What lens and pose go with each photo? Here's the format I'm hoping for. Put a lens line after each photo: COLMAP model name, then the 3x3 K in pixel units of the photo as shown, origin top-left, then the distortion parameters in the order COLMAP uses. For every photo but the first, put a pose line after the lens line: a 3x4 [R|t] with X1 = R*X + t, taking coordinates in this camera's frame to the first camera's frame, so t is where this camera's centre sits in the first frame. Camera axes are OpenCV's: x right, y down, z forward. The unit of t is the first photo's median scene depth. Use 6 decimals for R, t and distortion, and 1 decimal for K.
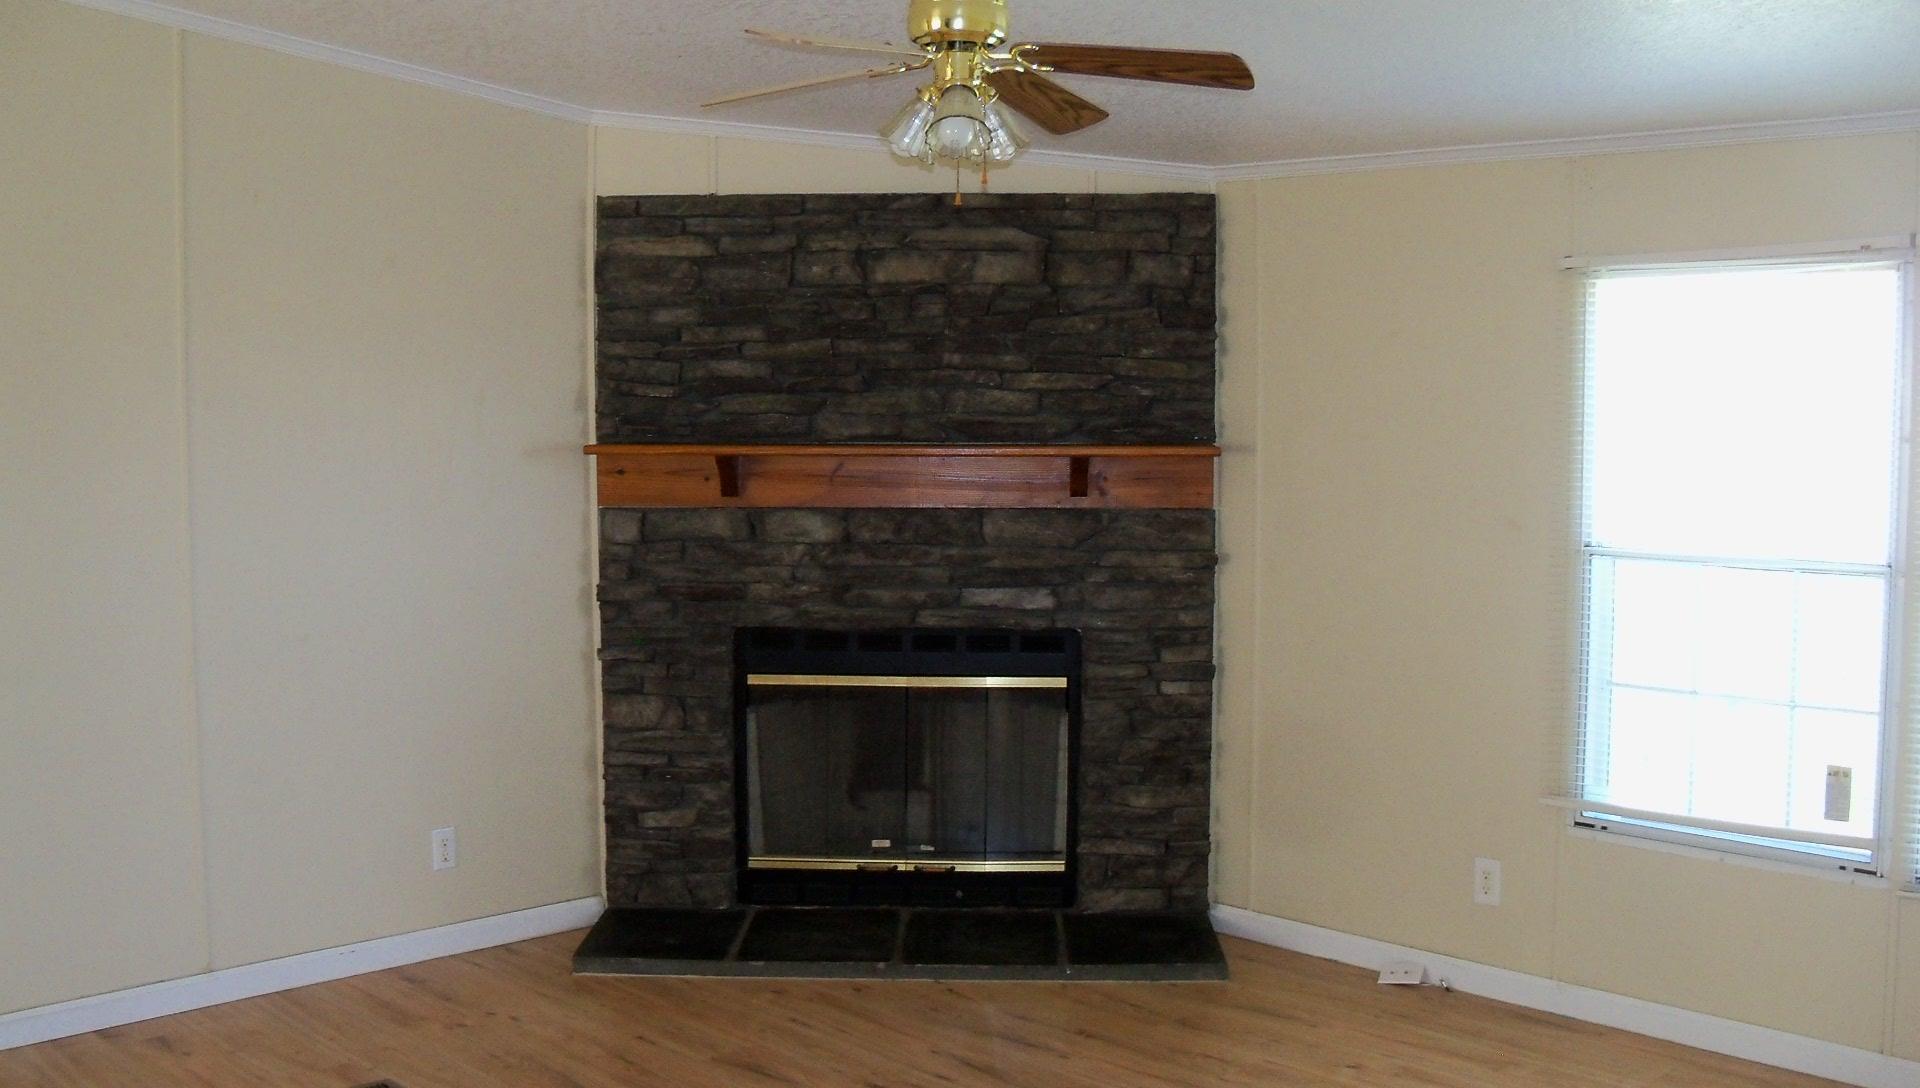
lens RADIAL K [[1992.6, 0, 954.5], [0, 1992.6, 552.4], [0, 0, 1]] dist [-0.262800, 0.328307]
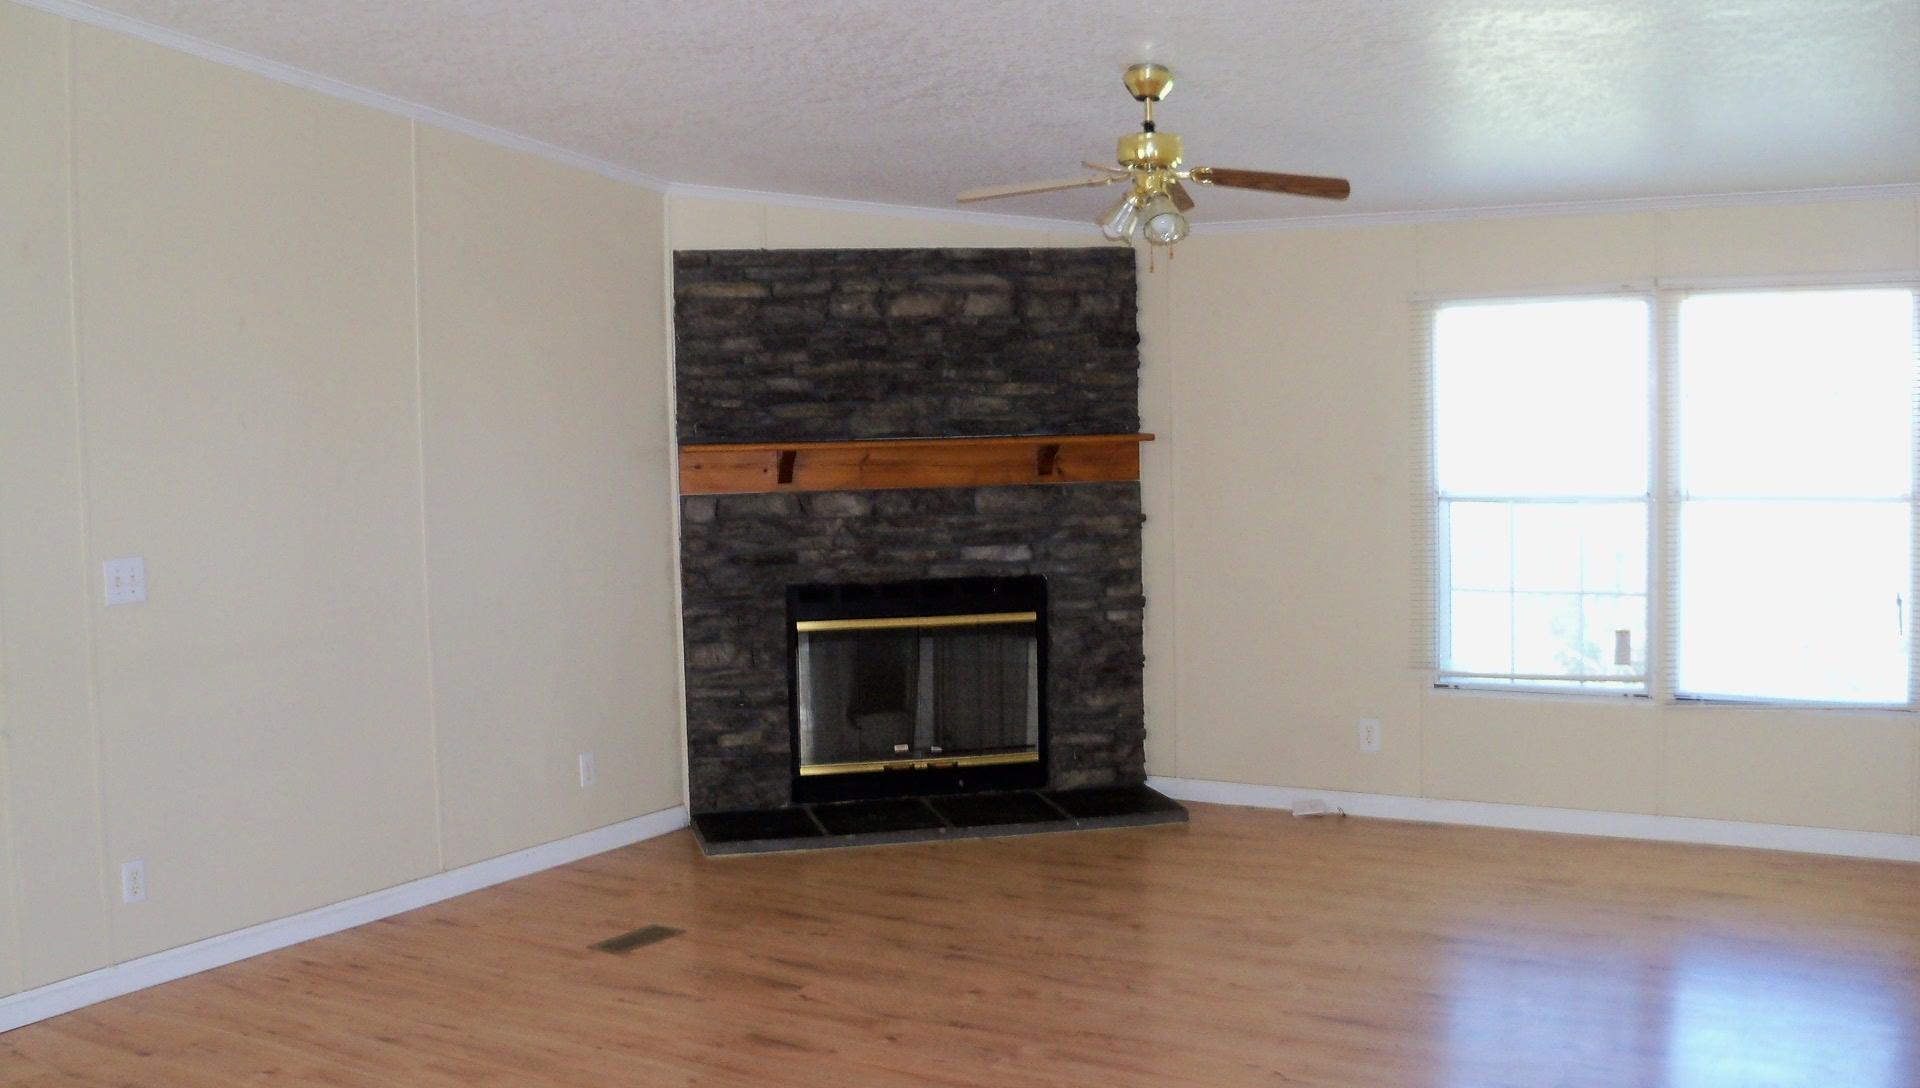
lens RADIAL K [[1992.6, 0, 954.5], [0, 1992.6, 552.4], [0, 0, 1]] dist [-0.262800, 0.328307]
pose [[0.967500, -0.040771, 0.249562, -0.331823], [0.043622, 0.999031, -0.005905, 0.029015], [-0.249080, 0.016599, 0.968341, -0.277666]]
